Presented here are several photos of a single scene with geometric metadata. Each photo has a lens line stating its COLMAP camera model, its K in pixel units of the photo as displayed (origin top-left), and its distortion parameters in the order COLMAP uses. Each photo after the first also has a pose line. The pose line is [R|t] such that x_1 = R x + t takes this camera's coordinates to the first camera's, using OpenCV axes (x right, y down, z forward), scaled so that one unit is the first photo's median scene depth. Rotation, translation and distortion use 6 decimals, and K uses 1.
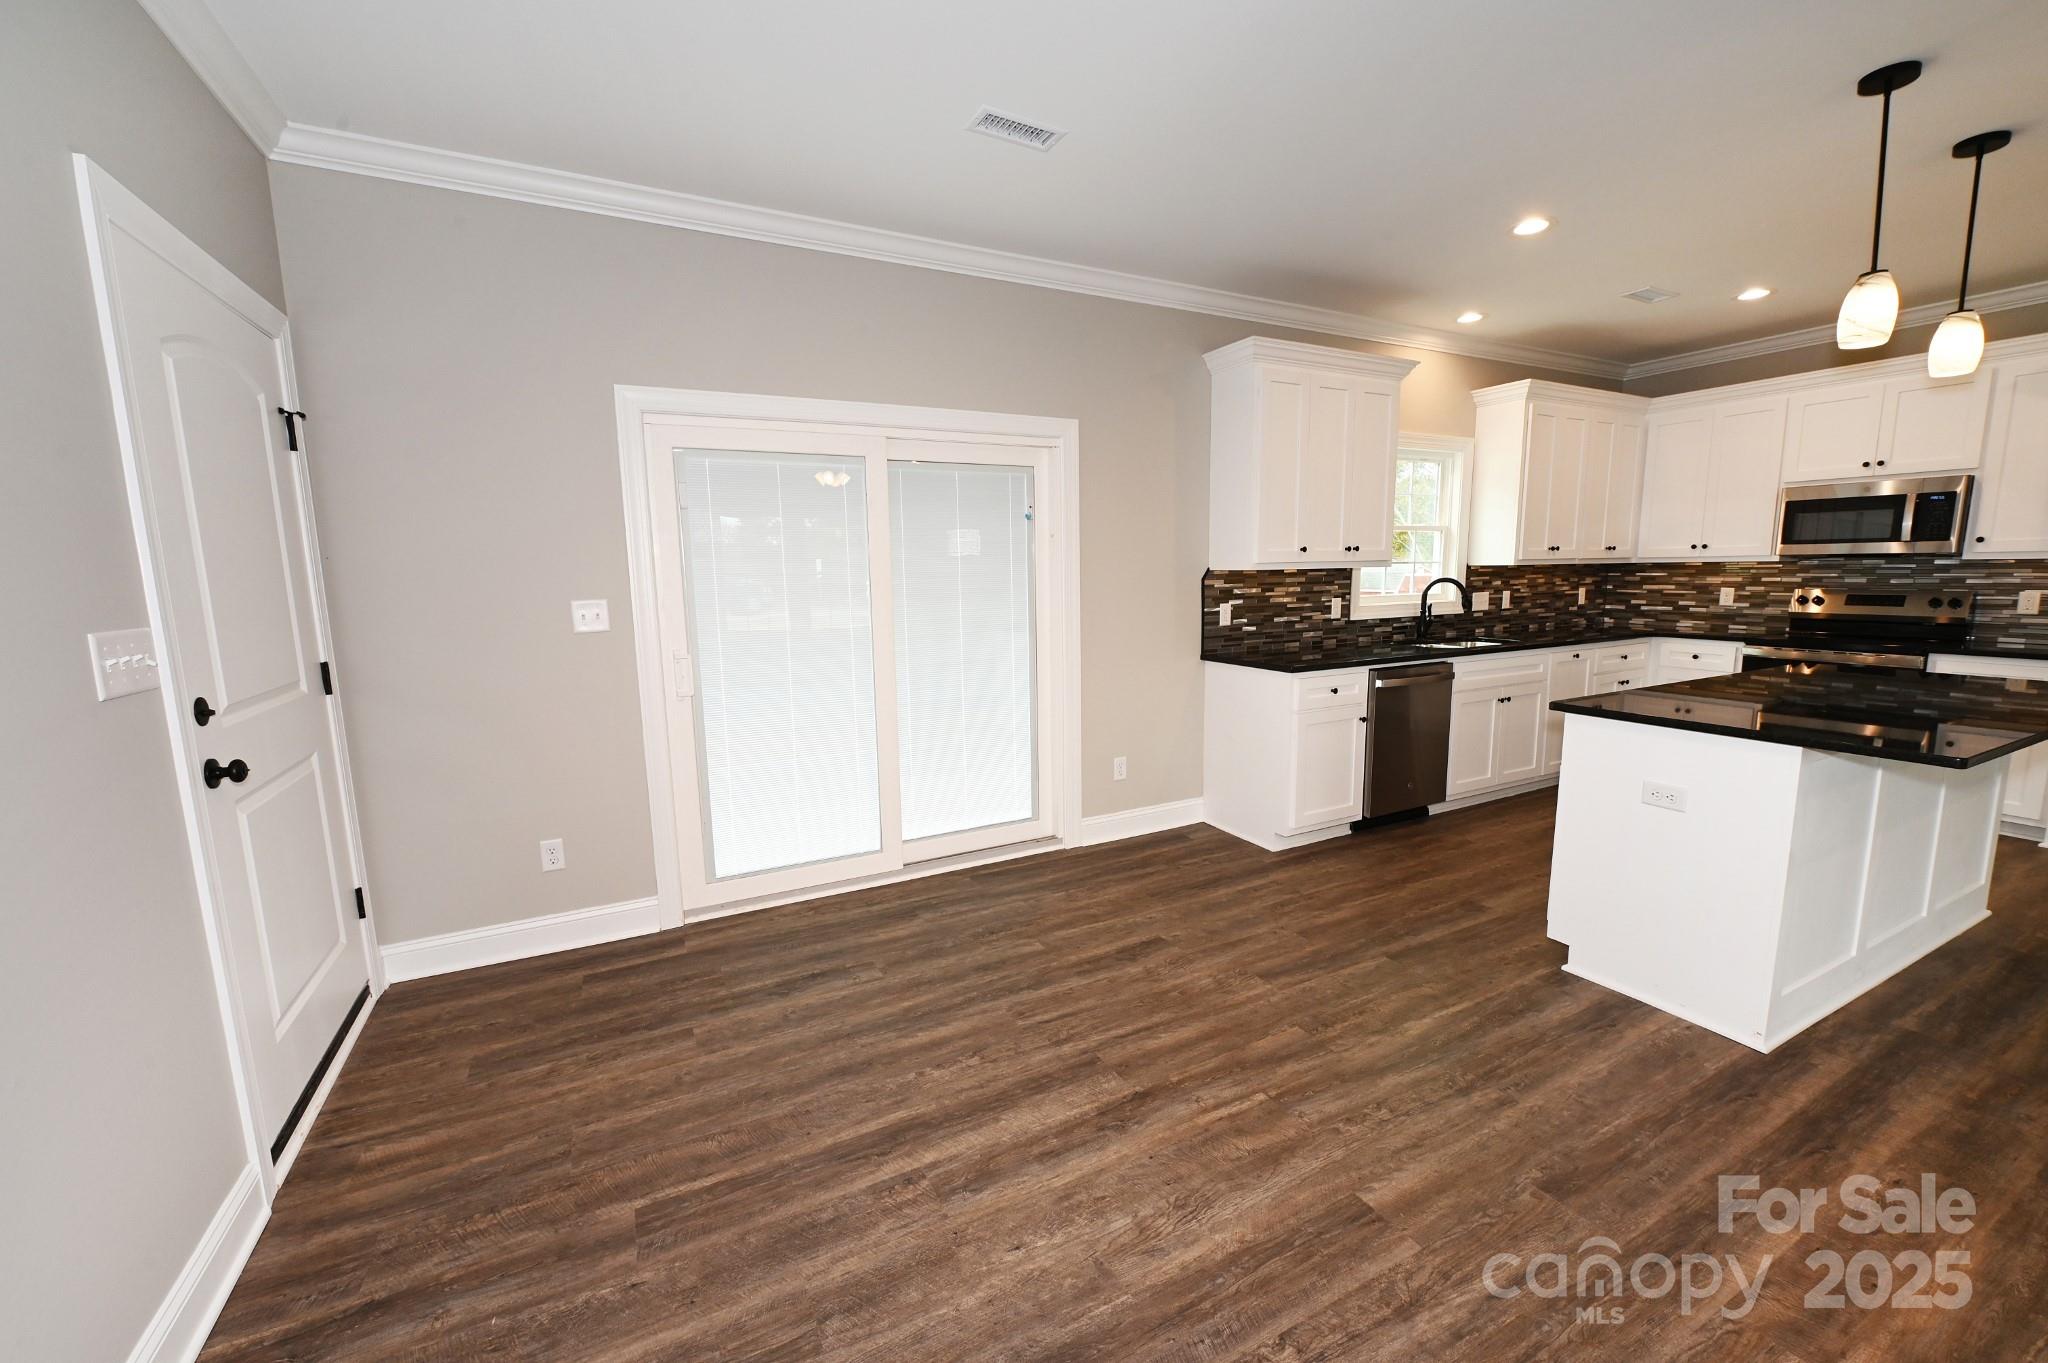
lens RADIAL K [[802.9, 0, 1022.6], [0, 802.9, 684.3], [0, 0, 1]] dist [-0.006516, -0.000663]
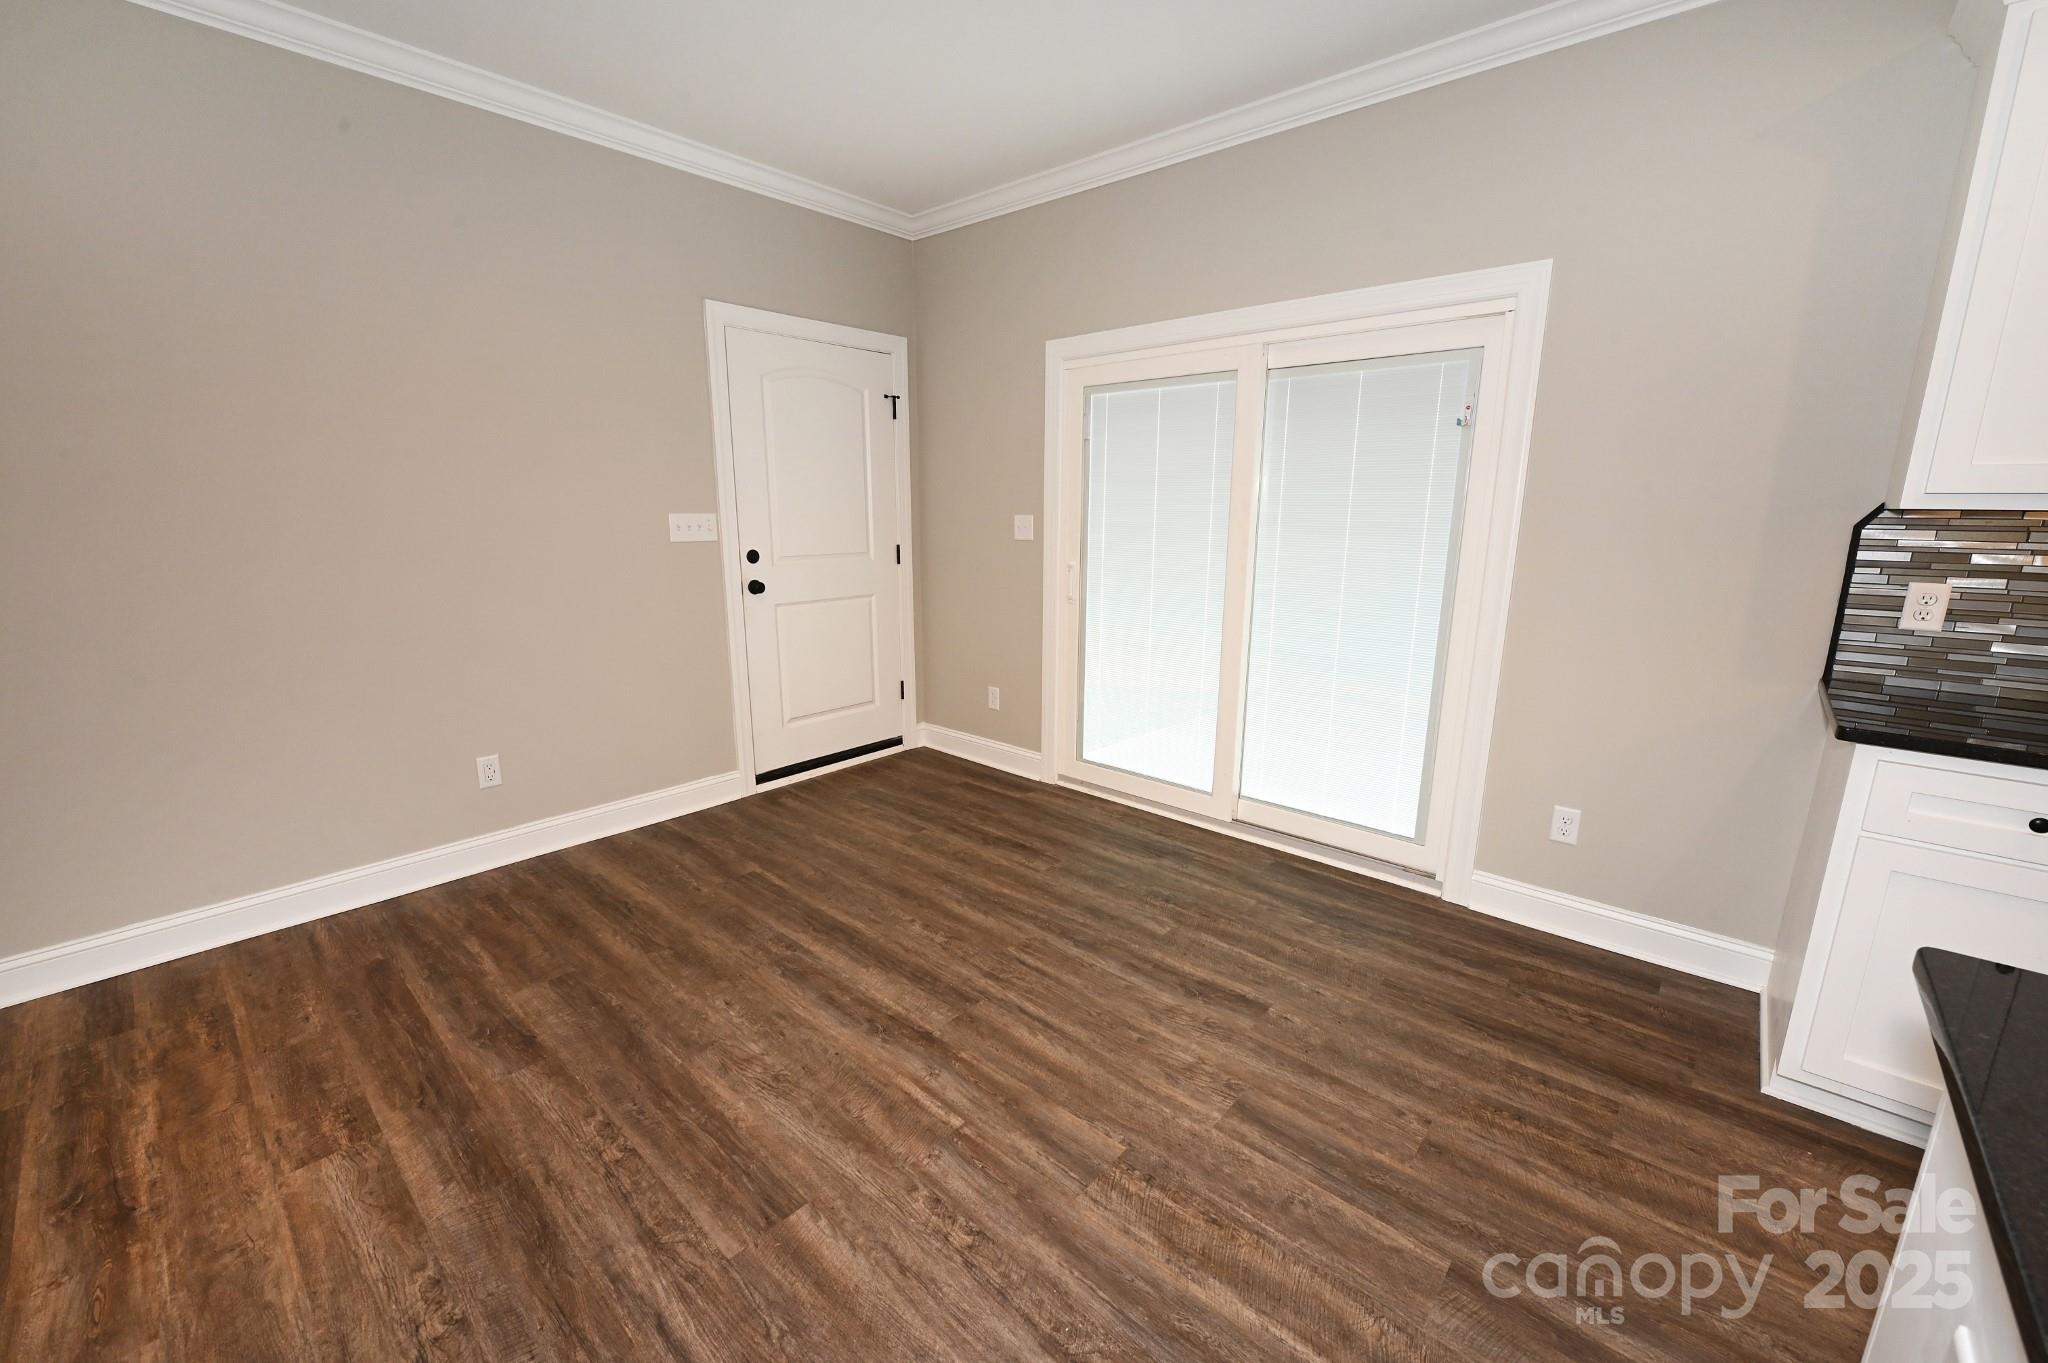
lens RADIAL K [[812.0, 0, 1022.7], [0, 812.0, 685.4], [0, 0, 1]] dist [-0.008459, -0.000473]
pose [[0.359899, 0.222415, -0.906093, 0.508426], [-0.147144, 0.972547, 0.180281, -0.051349], [0.921315, 0.068443, 0.382745, 0.358311]]
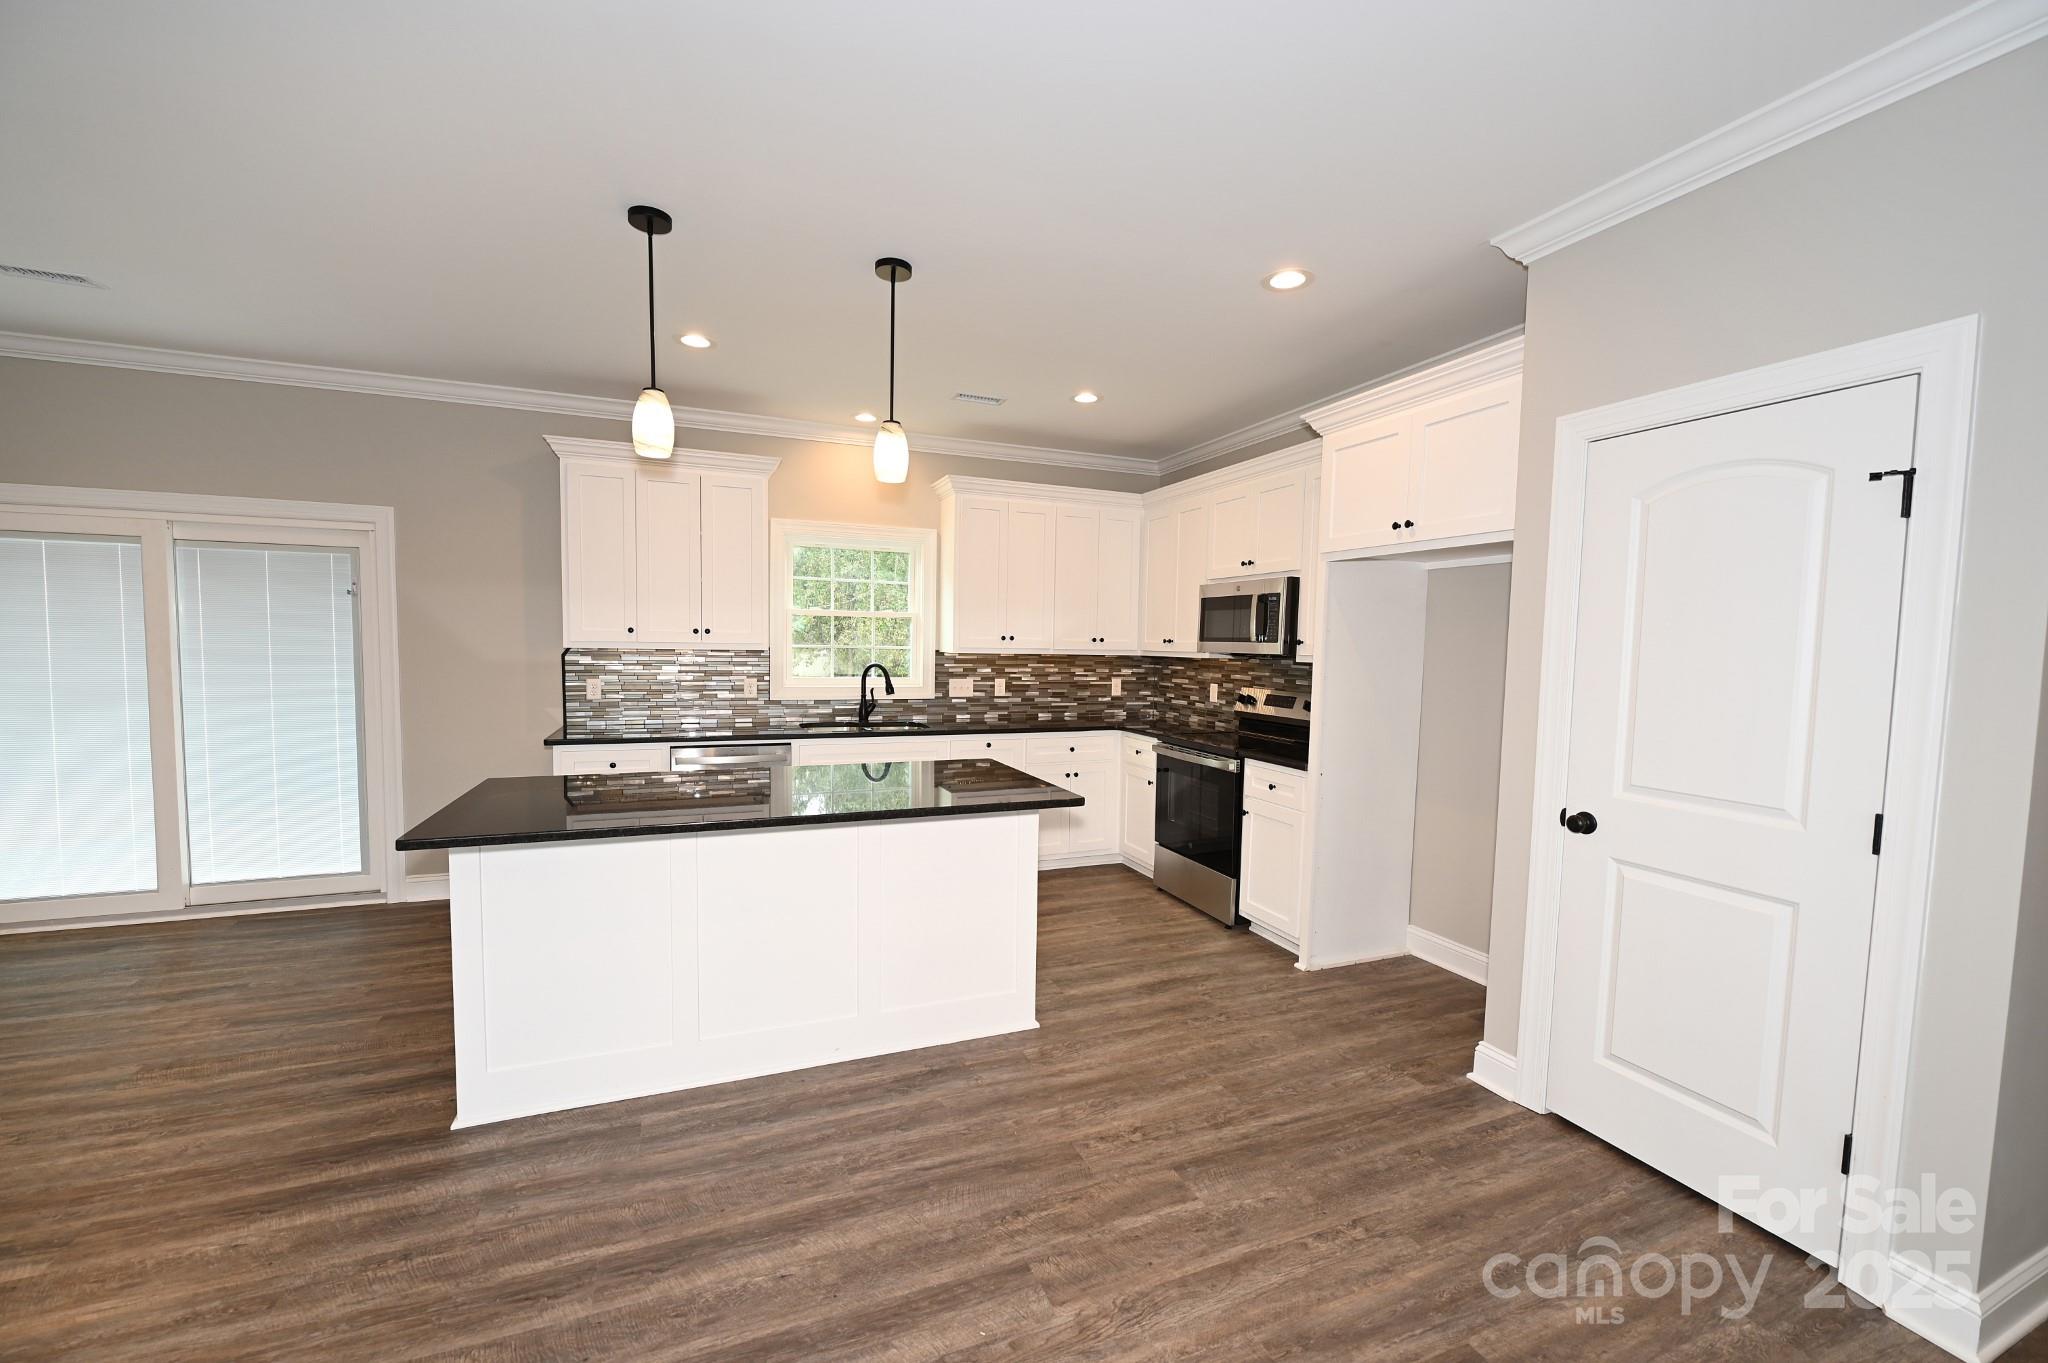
lens RADIAL K [[811.9, 0, 1021.3], [0, 811.9, 689.8], [0, 0, 1]] dist [-0.004441, -0.001098]
pose [[0.995166, 0.040194, -0.089602, 0.933386], [-0.047676, 0.995409, -0.082989, -0.025263], [0.085855, 0.086860, 0.992514, -0.009268]]
